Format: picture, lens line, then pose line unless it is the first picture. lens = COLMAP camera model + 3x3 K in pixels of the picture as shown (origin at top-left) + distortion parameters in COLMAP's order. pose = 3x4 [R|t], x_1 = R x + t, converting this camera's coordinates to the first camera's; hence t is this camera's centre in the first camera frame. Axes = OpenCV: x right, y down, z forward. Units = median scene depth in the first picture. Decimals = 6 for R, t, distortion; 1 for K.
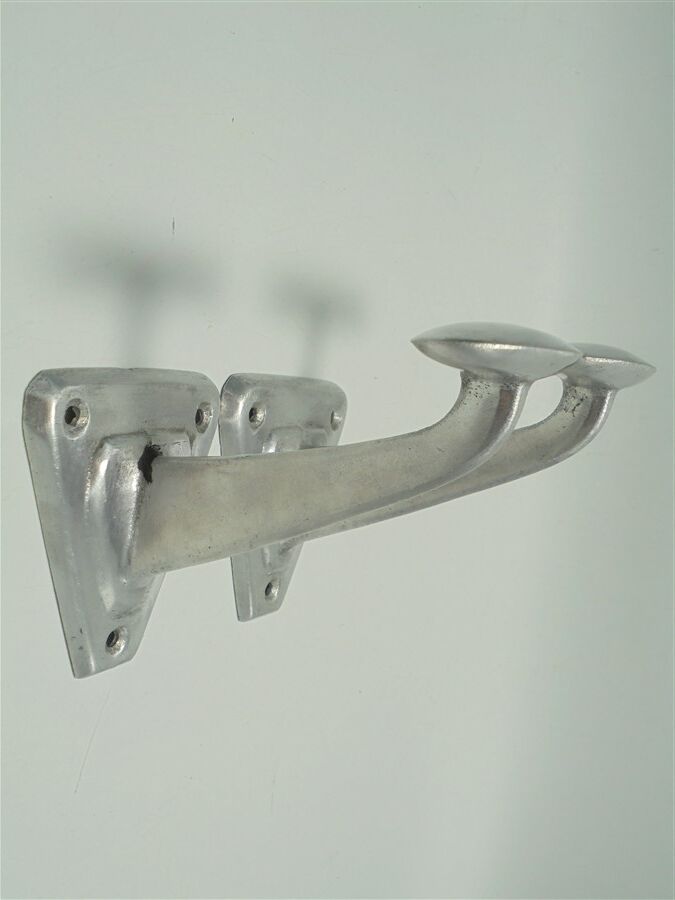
lens RADIAL K [[999.4, 0, 337.5], [0, 999.4, 450.0], [0, 0, 1]] dist [-0.027998, -0.017425]
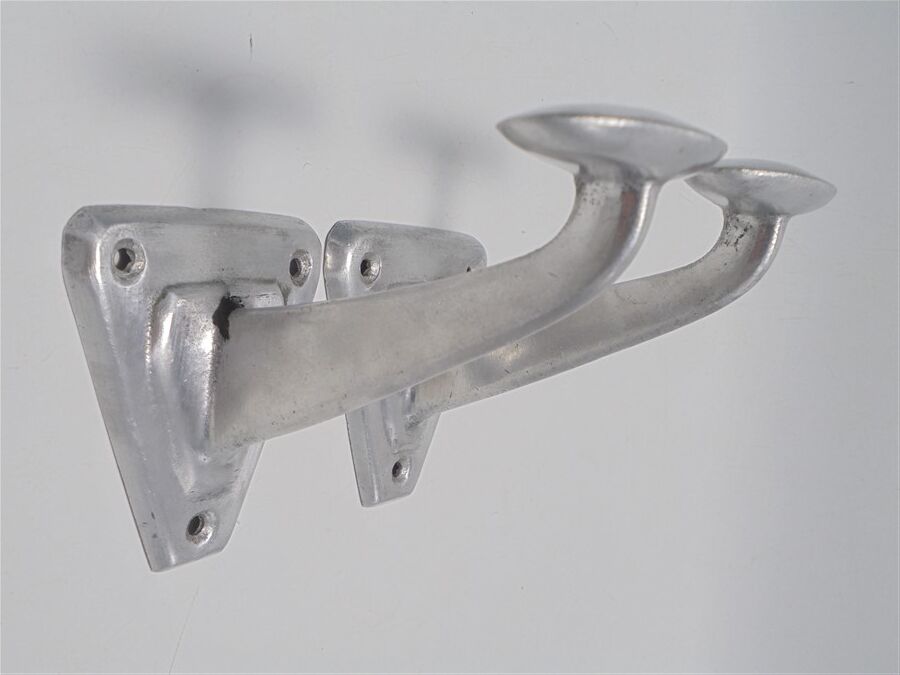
lens RADIAL K [[999.4, 0, 467.9], [0, 999.4, 343.2], [0, 0, 1]] dist [-0.027998, -0.017425]
pose [[0.996764, -0.035127, -0.072298, 0.076486], [0.034268, 0.999327, -0.013095, 0.052858], [0.072709, 0.010575, 0.997297, 0.162685]]
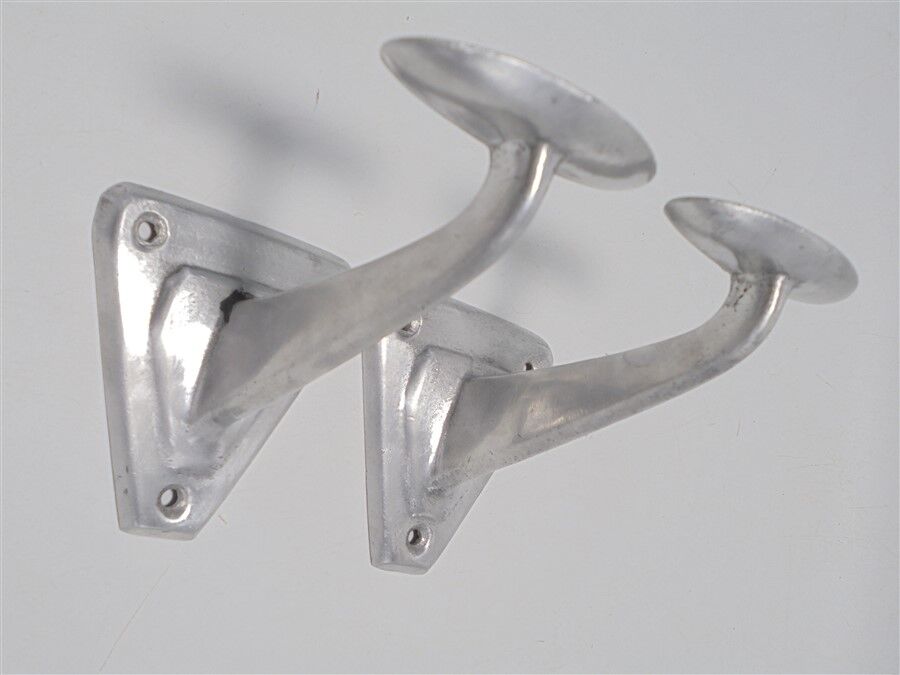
lens RADIAL K [[999.4, 0, 467.9], [0, 999.4, 343.2], [0, 0, 1]] dist [-0.027998, -0.017425]
pose [[0.932198, 0.044701, -0.359177, 0.355719], [-0.152172, 0.948784, -0.276863, 0.270927], [0.328406, 0.312748, 0.891257, 0.235443]]
